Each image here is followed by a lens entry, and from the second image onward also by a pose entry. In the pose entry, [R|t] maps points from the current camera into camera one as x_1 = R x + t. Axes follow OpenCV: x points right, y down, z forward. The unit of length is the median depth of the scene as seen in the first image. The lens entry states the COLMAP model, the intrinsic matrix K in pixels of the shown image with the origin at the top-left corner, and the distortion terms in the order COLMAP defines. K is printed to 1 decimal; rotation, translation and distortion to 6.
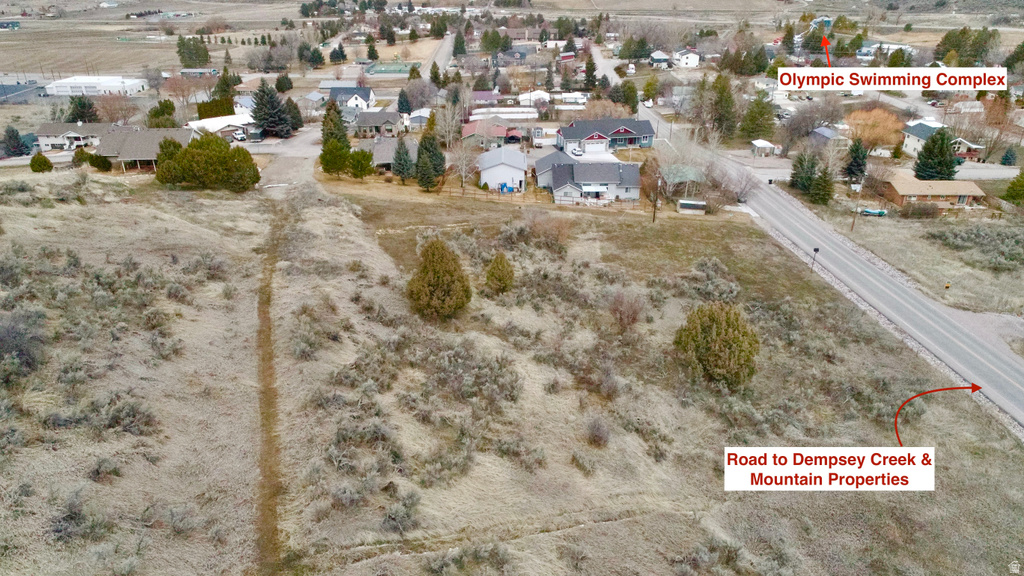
lens RADIAL K [[685.7, 0, 512.3], [0, 685.7, 289.2], [0, 0, 1]] dist [-0.000098, 0.000300]
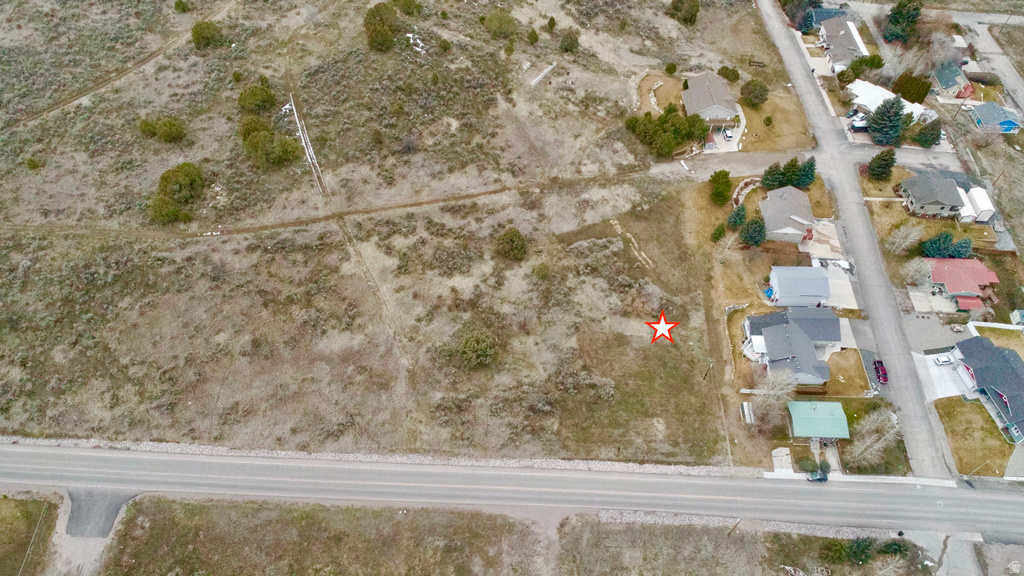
lens RADIAL K [[685.7, 0, 506.2], [0, 685.7, 289.1], [0, 0, 1]] dist [-0.000098, 0.000300]
pose [[-0.028607, 0.796406, -0.604086, 0.938726], [-0.427610, 0.536495, 0.727546, -1.060526], [0.903511, 0.279126, 0.325204, 0.188369]]
